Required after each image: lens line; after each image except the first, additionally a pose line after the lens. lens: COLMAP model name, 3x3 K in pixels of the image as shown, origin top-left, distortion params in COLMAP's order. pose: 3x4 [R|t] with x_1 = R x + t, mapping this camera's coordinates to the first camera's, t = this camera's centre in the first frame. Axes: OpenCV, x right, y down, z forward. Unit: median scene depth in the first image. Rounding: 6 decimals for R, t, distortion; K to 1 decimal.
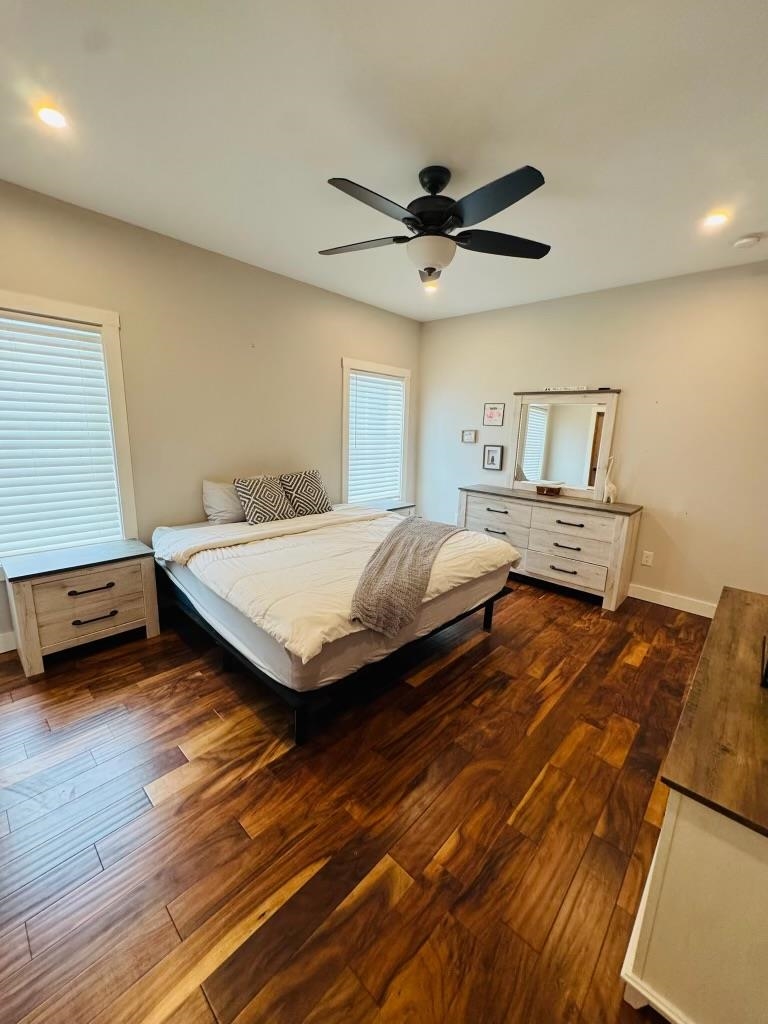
lens RADIAL K [[407.0, 0, 385.3], [0, 407.0, 512.9], [0, 0, 1]] dist [-0.004608, 0.001154]
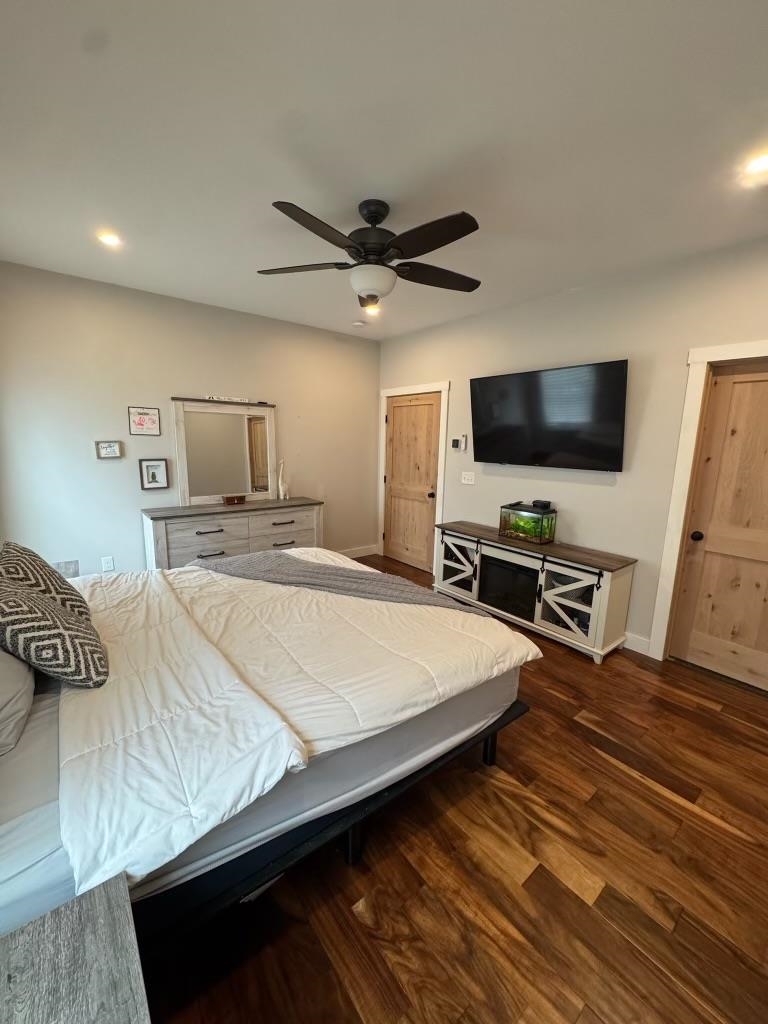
lens RADIAL K [[407.0, 0, 385.4], [0, 407.0, 512.2], [0, 0, 1]] dist [-0.004608, 0.001154]
pose [[0.139672, -0.207308, 0.968254, -0.902693], [0.186985, 0.965768, 0.179803, -0.231589], [-0.972383, 0.155935, 0.173654, 0.795371]]
